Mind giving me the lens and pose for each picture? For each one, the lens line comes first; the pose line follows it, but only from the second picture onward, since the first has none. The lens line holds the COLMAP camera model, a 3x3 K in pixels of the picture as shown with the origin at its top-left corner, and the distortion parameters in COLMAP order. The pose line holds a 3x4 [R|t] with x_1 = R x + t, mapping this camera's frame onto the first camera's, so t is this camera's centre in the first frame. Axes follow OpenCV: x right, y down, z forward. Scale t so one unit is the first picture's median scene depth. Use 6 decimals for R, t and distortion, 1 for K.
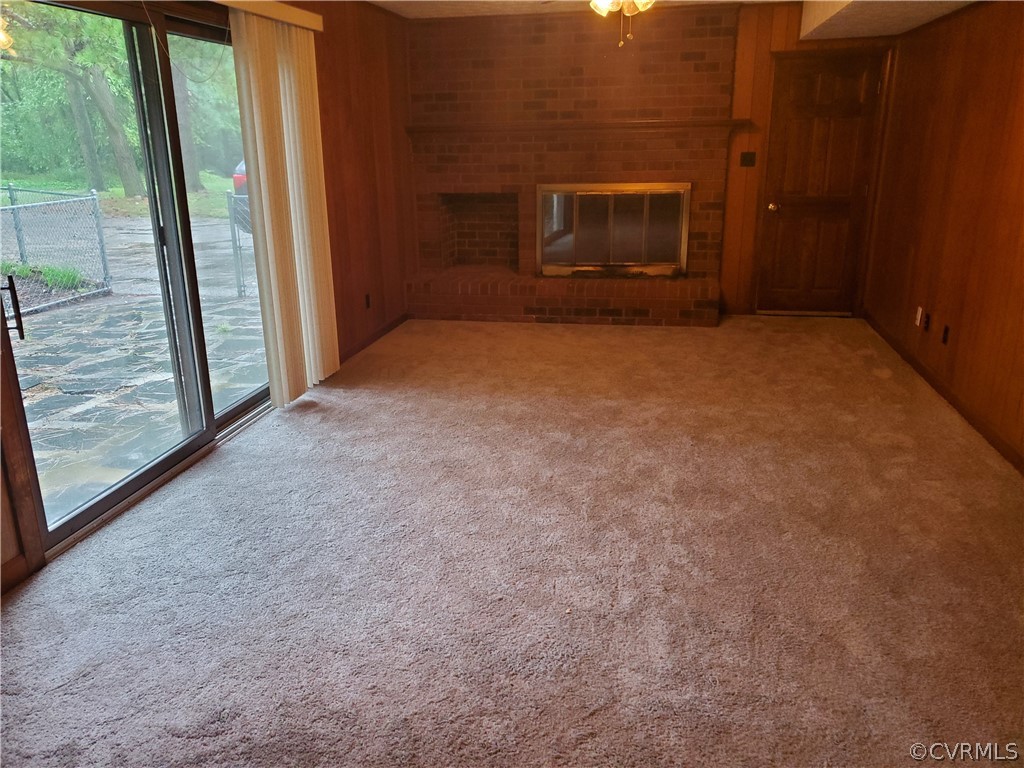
lens RADIAL K [[798.9, 0, 504.0], [0, 798.9, 380.5], [0, 0, 1]] dist [0.060068, -0.045758]
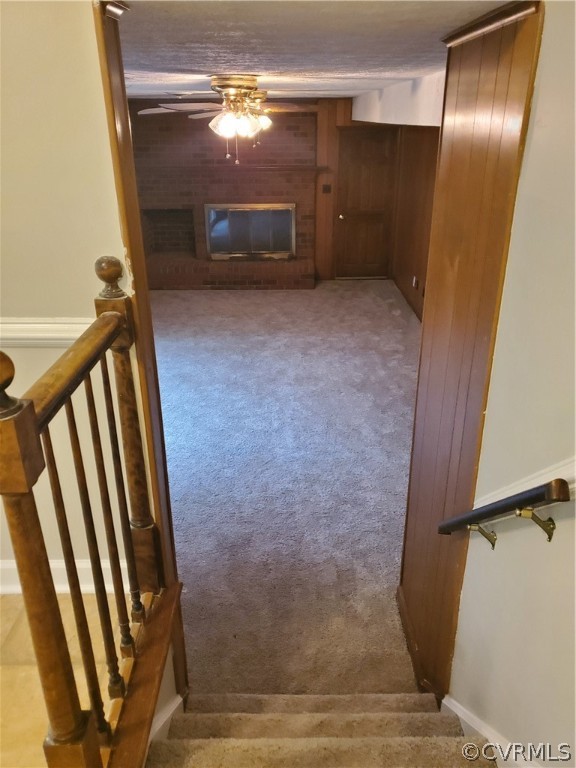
lens RADIAL K [[599.2, 0, 286.6], [0, 599.2, 385.0], [0, 0, 1]] dist [0.060068, -0.045758]
pose [[0.979415, -0.078329, 0.186042, -0.072002], [0.055096, 0.990381, 0.126923, -0.034962], [-0.194194, -0.114060, 0.974309, -0.377496]]
